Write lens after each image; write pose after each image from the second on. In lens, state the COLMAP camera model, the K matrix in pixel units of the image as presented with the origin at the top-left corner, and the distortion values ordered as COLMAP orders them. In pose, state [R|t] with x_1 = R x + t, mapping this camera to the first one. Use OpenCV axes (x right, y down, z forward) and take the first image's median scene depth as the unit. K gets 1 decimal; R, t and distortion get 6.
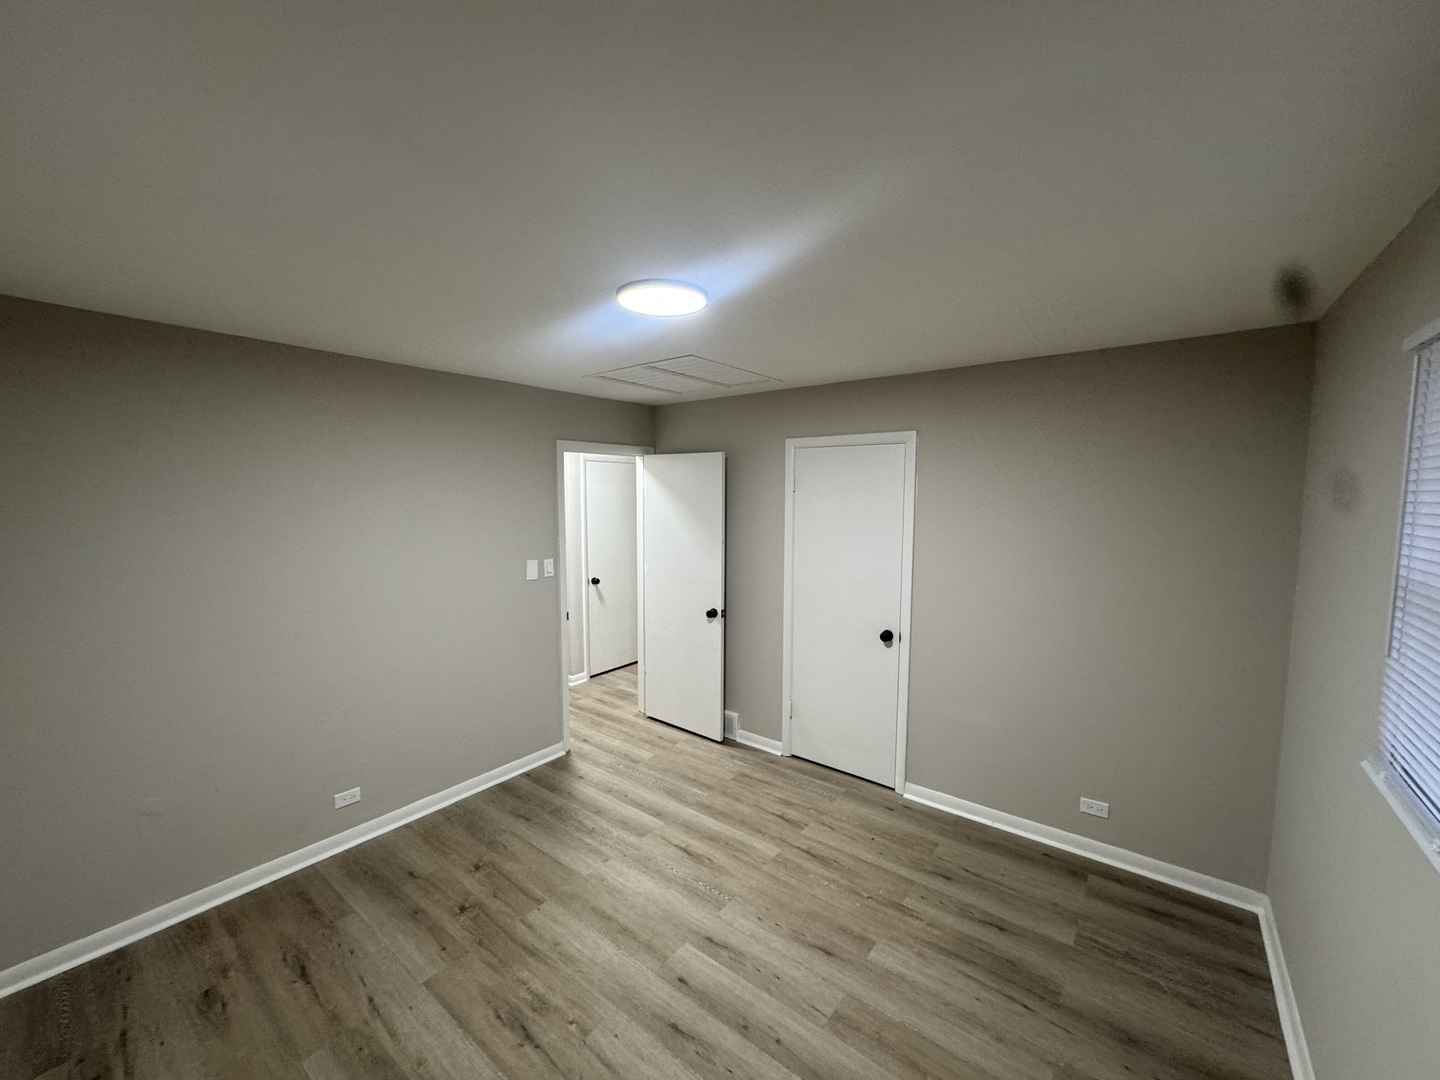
lens RADIAL K [[577.2, 0, 720.0], [0, 577.2, 540.0], [0, 0, 1]] dist [-0.000288, 0.000463]
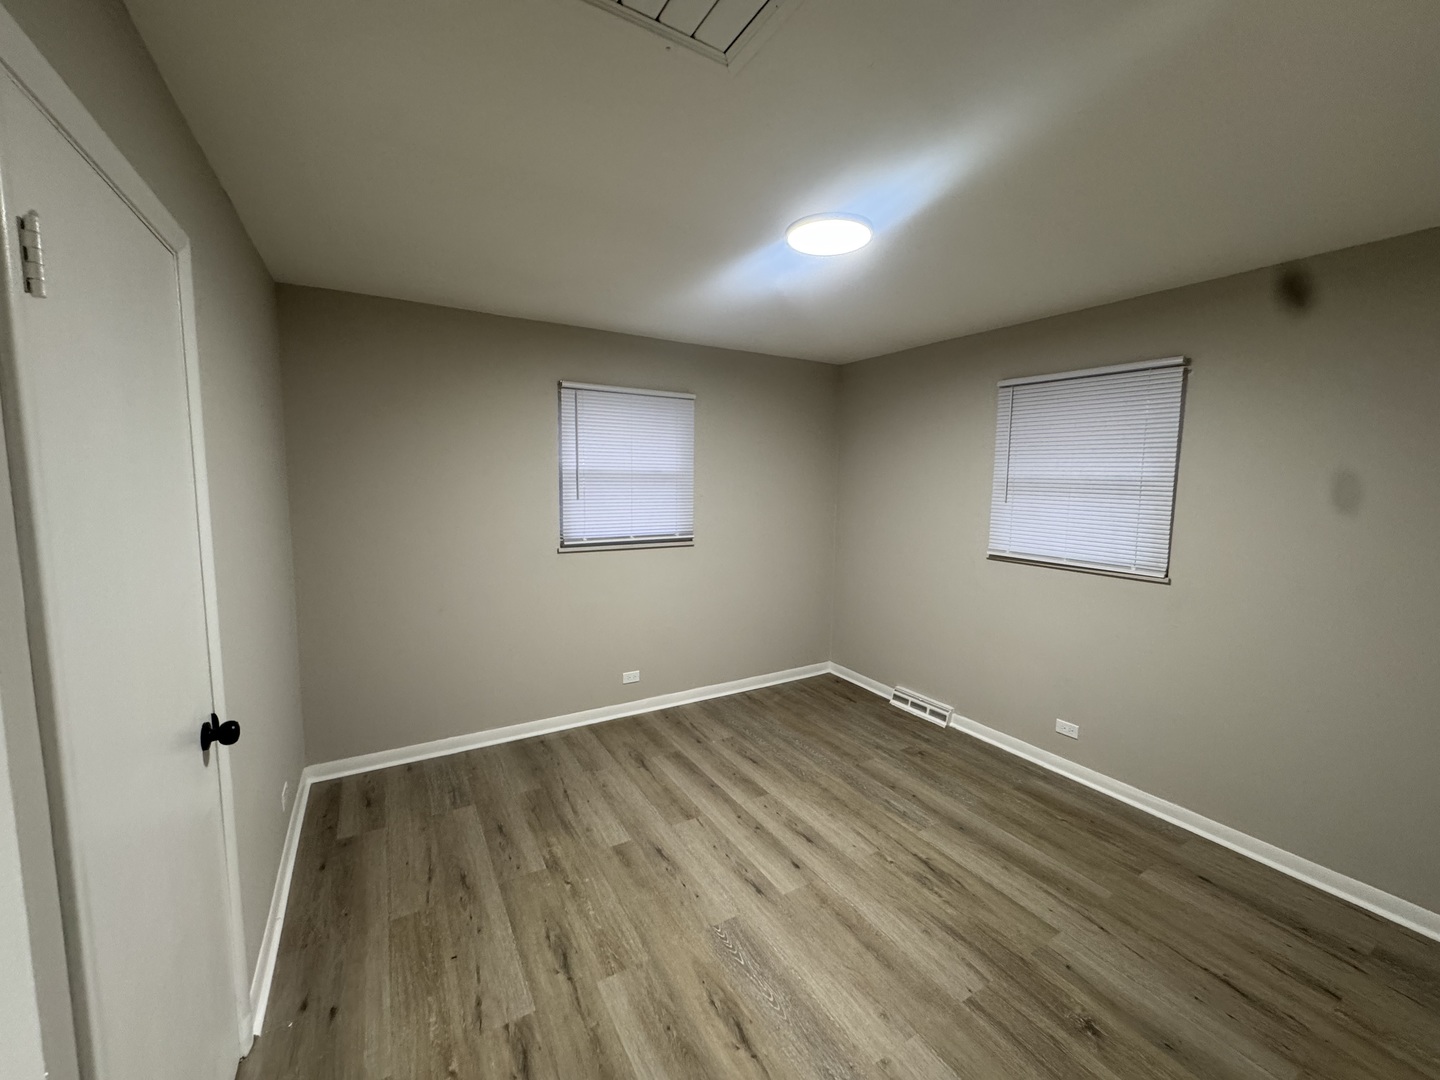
lens RADIAL K [[577.2, 0, 720.0], [0, 577.2, 540.0], [0, 0, 1]] dist [-0.000288, 0.000463]
pose [[-0.931657, -0.054447, 0.359235, -0.265077], [0.014444, 0.982377, 0.186352, -0.058222], [-0.363051, 0.178805, -0.914452, 1.760597]]
